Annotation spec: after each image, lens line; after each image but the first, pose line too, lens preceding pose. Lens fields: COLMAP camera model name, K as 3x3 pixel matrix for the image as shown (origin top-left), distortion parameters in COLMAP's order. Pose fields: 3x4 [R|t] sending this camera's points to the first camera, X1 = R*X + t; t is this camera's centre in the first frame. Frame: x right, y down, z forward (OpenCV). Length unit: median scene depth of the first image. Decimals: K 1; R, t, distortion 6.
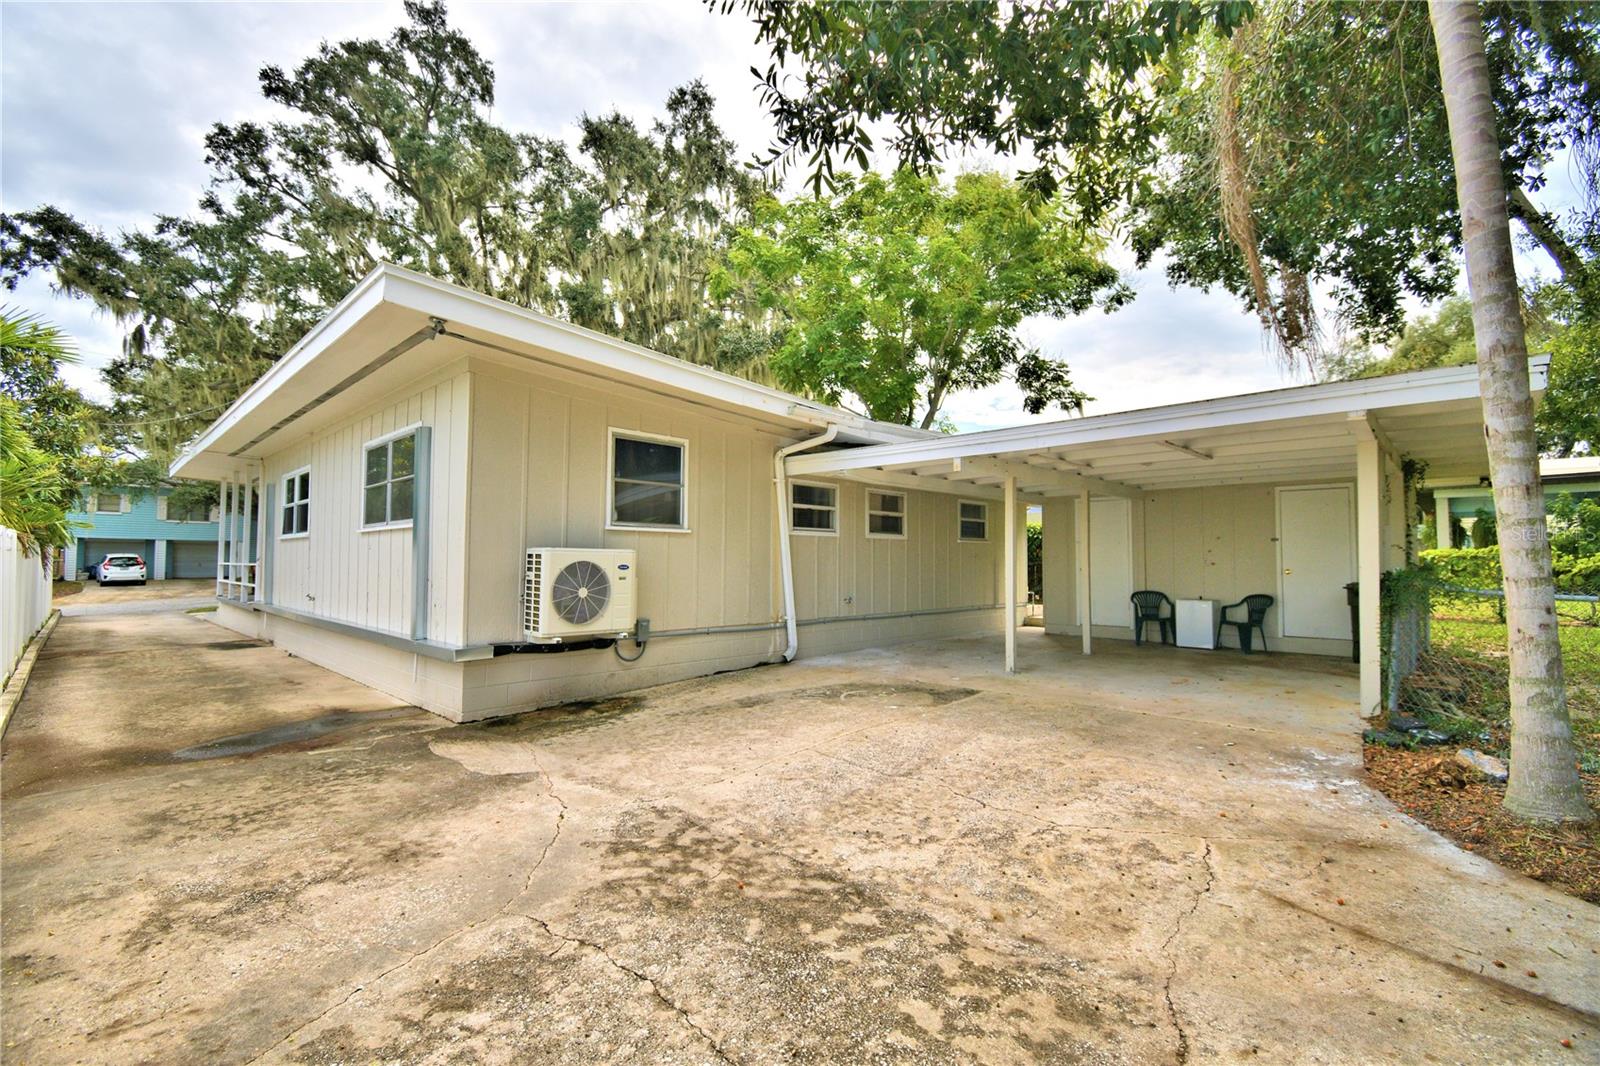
lens RADIAL K [[701.7, 0, 790.8], [0, 701.7, 533.3], [0, 0, 1]] dist [0.023106, -0.029326]
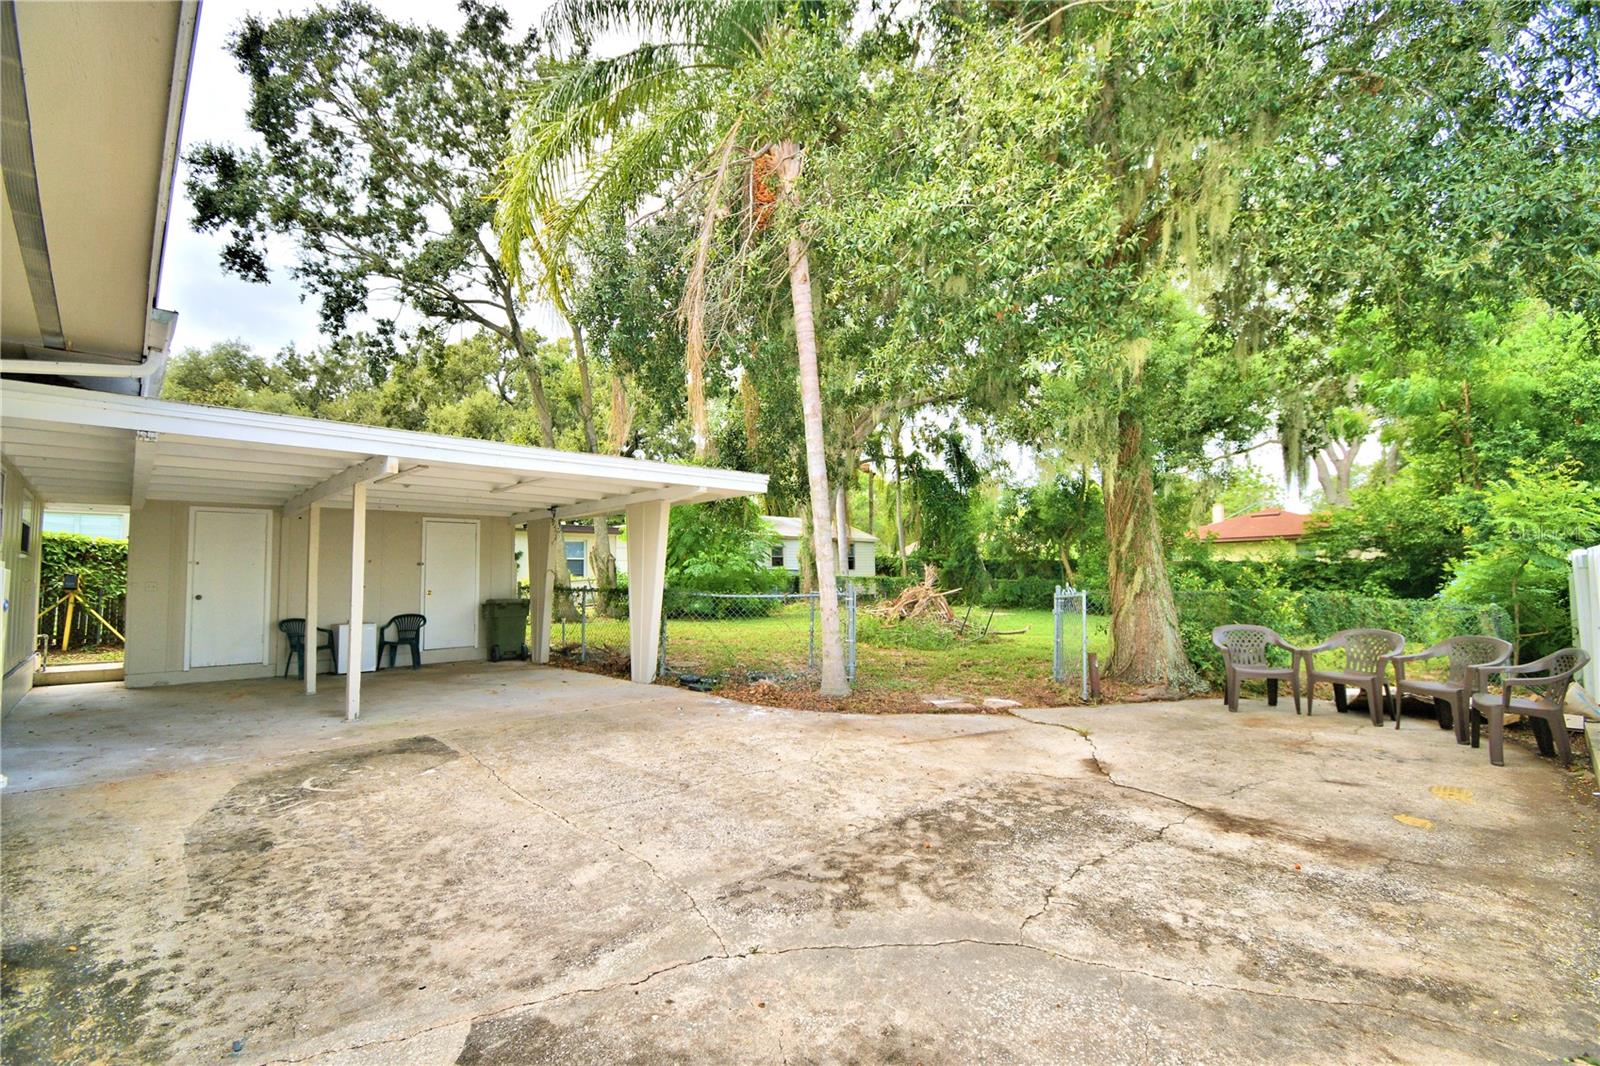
lens RADIAL K [[702.1, 0, 791.5], [0, 702.1, 532.4], [0, 0, 1]] dist [0.018230, -0.024187]
pose [[0.036751, 0.063189, 0.997325, -0.760821], [-0.023864, 0.997770, -0.062338, 0.027378], [-0.999039, -0.021509, 0.038177, 0.695474]]
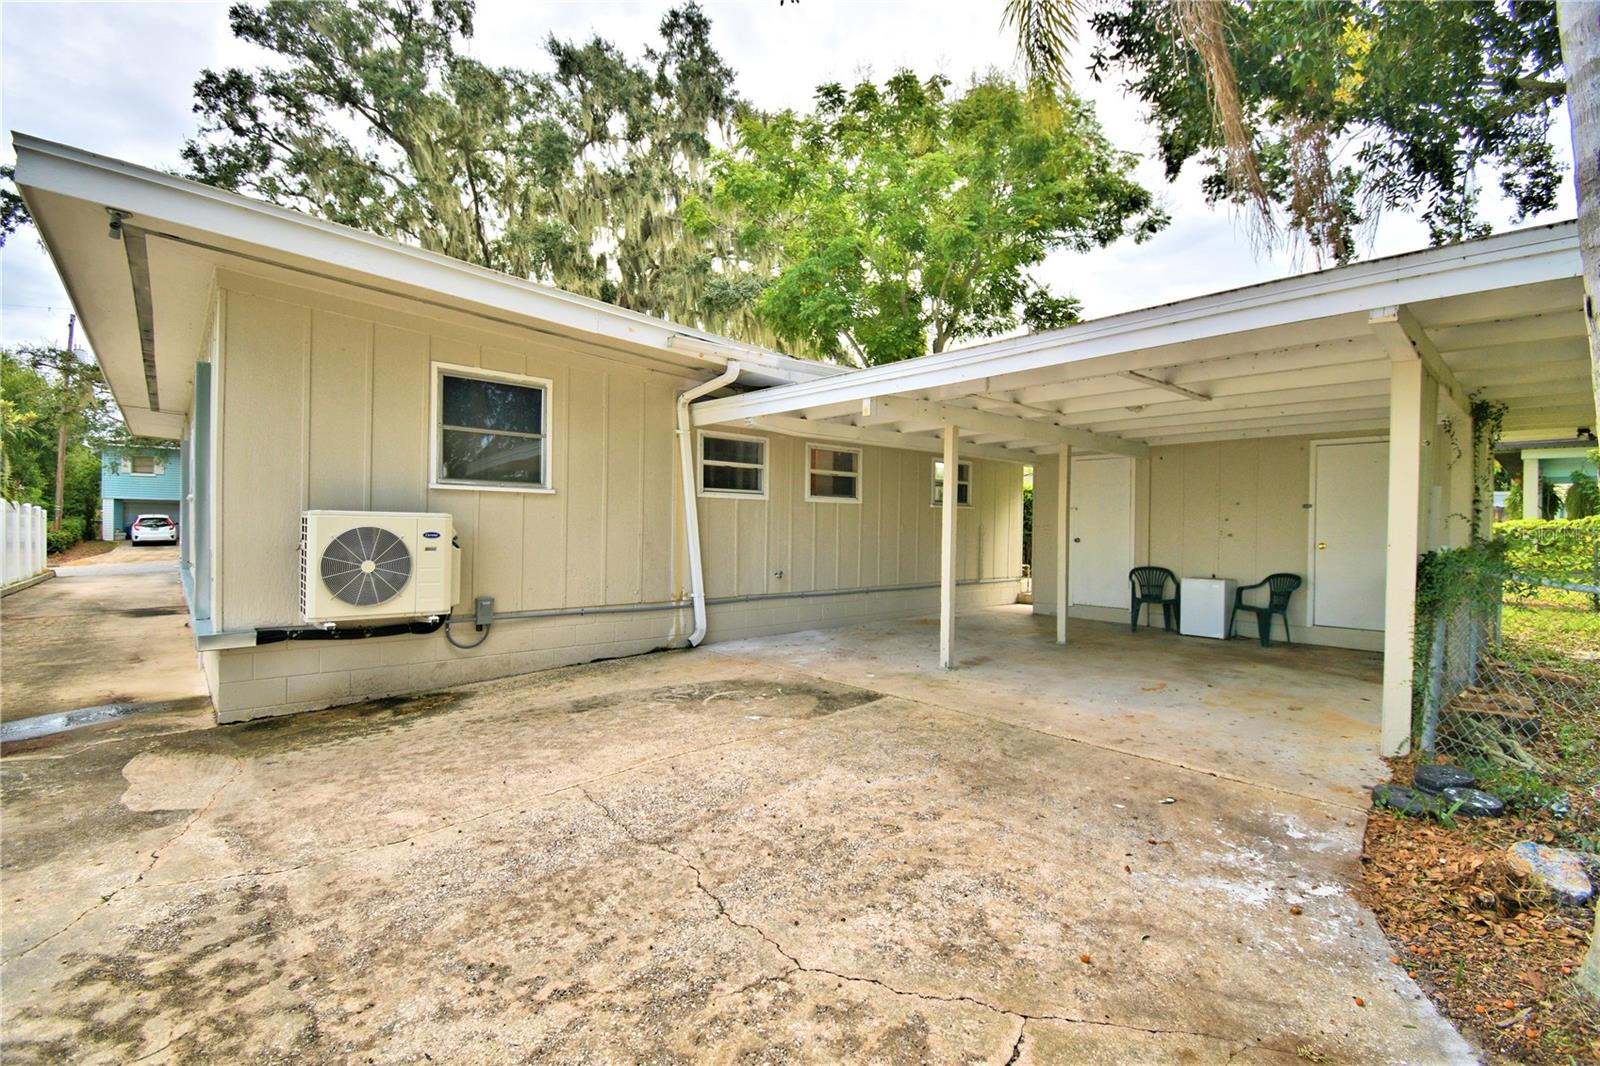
lens RADIAL K [[702.1, 0, 791.5], [0, 702.1, 532.4], [0, 0, 1]] dist [0.018230, -0.024187]
pose [[0.997501, 0.008631, -0.070123, 0.287897], [-0.005188, 0.998779, 0.049132, 0.004463], [0.070461, -0.048646, 0.996328, 0.286029]]
